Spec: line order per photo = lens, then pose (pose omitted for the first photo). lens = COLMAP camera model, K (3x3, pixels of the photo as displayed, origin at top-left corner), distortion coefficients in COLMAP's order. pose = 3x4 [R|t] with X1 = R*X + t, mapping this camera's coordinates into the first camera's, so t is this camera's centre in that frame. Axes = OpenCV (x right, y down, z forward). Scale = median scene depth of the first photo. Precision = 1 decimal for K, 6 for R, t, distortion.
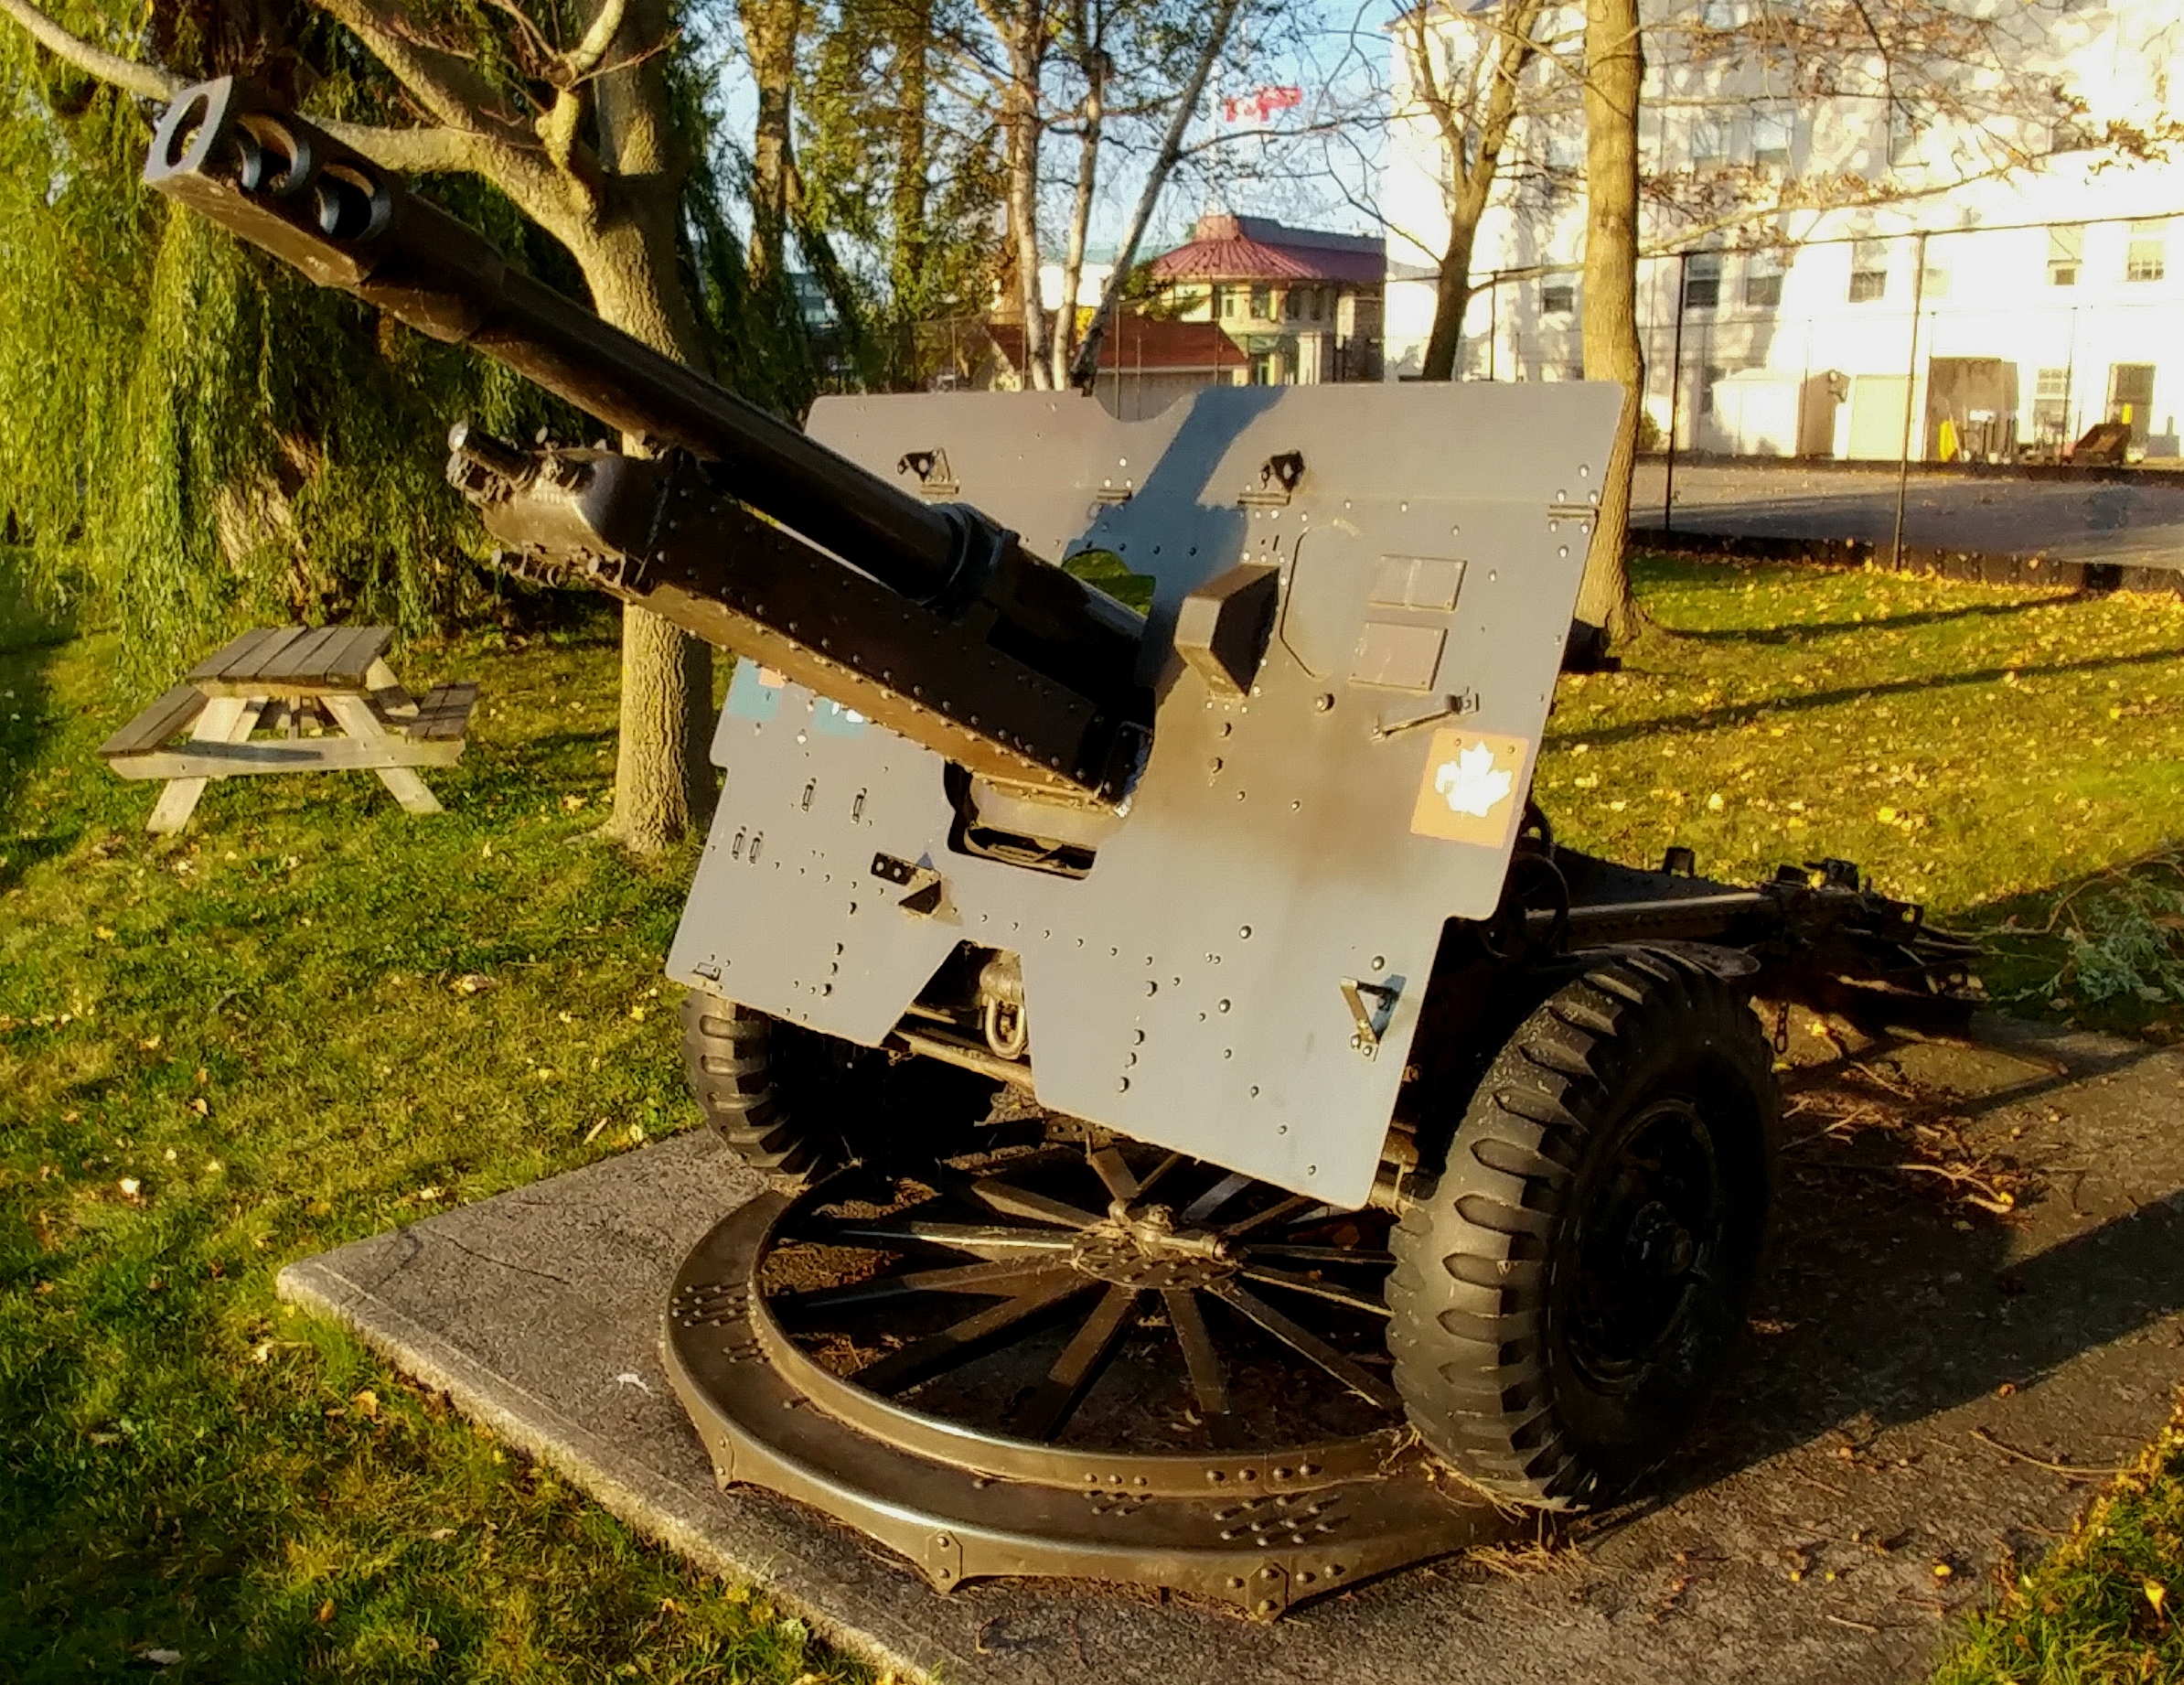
lens RADIAL K [[2311.1, 0, 1090.9], [0, 2311.1, 849.9], [0, 0, 1]] dist [-0.042392, 0.000000]
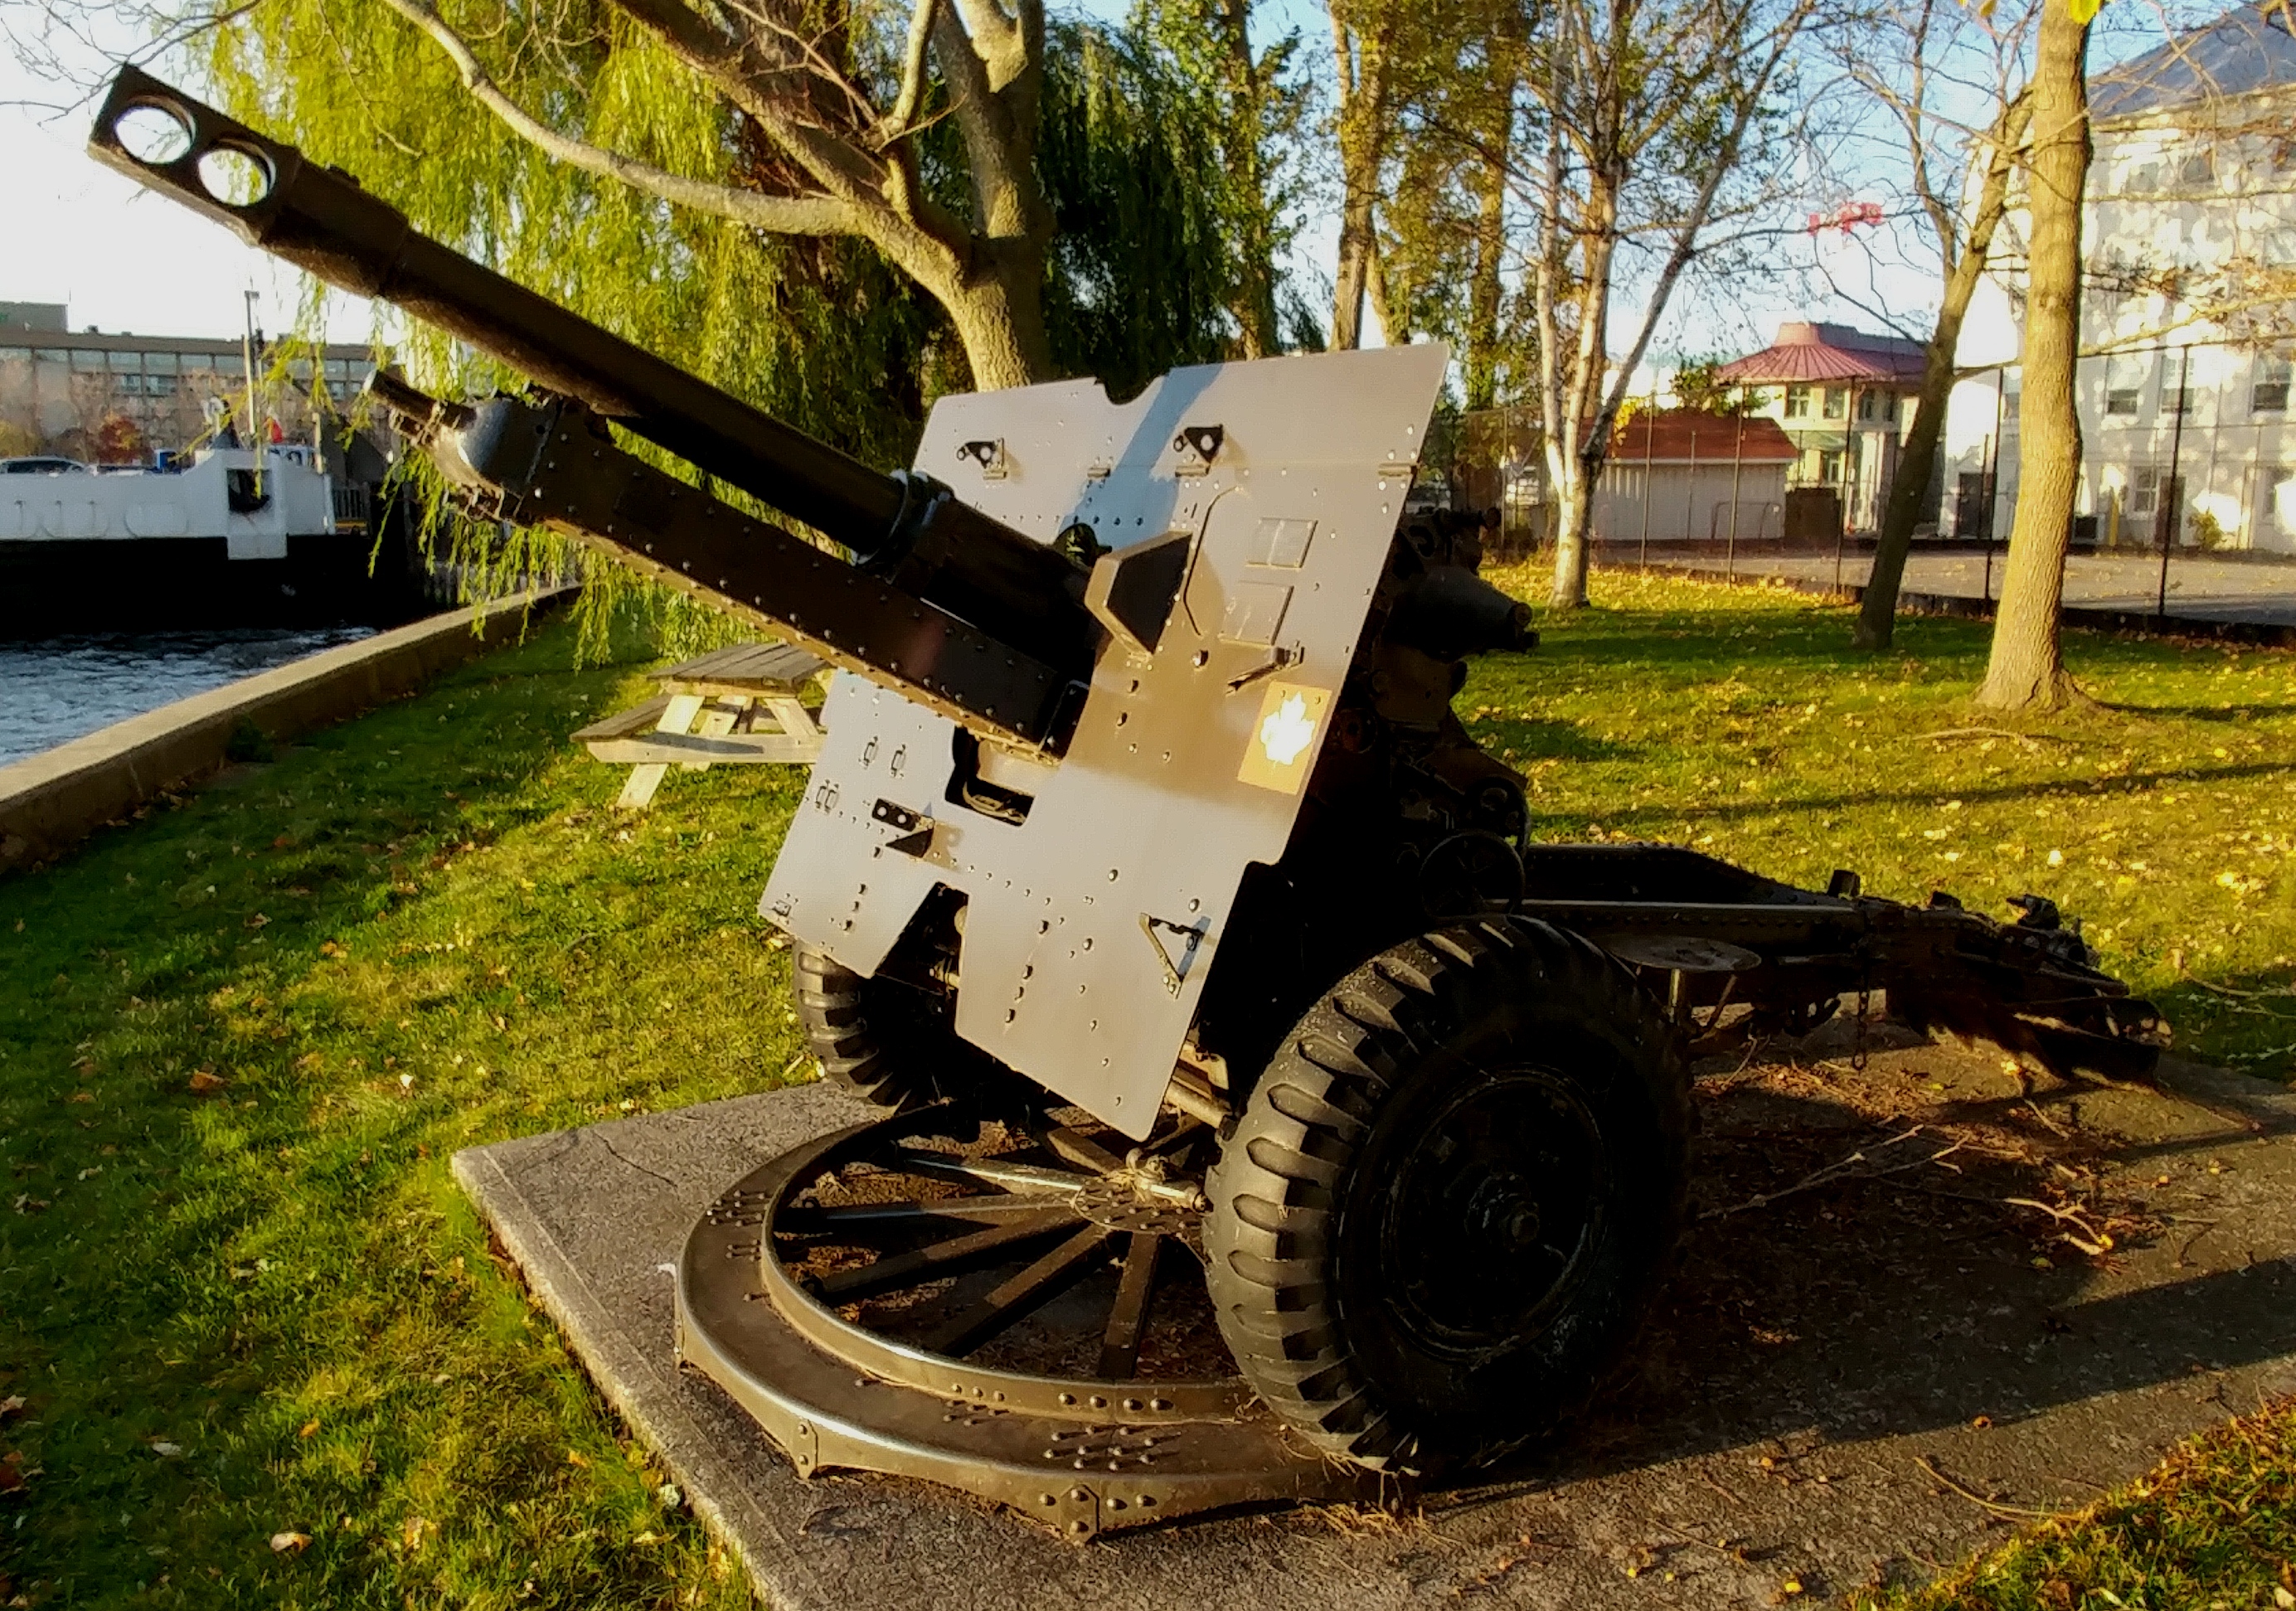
lens RADIAL K [[2104.6, 0, 1149.1], [0, 2104.6, 801.2], [0, 0, 1]] dist [-0.041275, 0.000000]
pose [[0.972299, 0.049961, -0.228340, 0.237862], [-0.059831, 0.997541, -0.036507, 0.028772], [0.225954, 0.049158, 0.972897, 0.062107]]
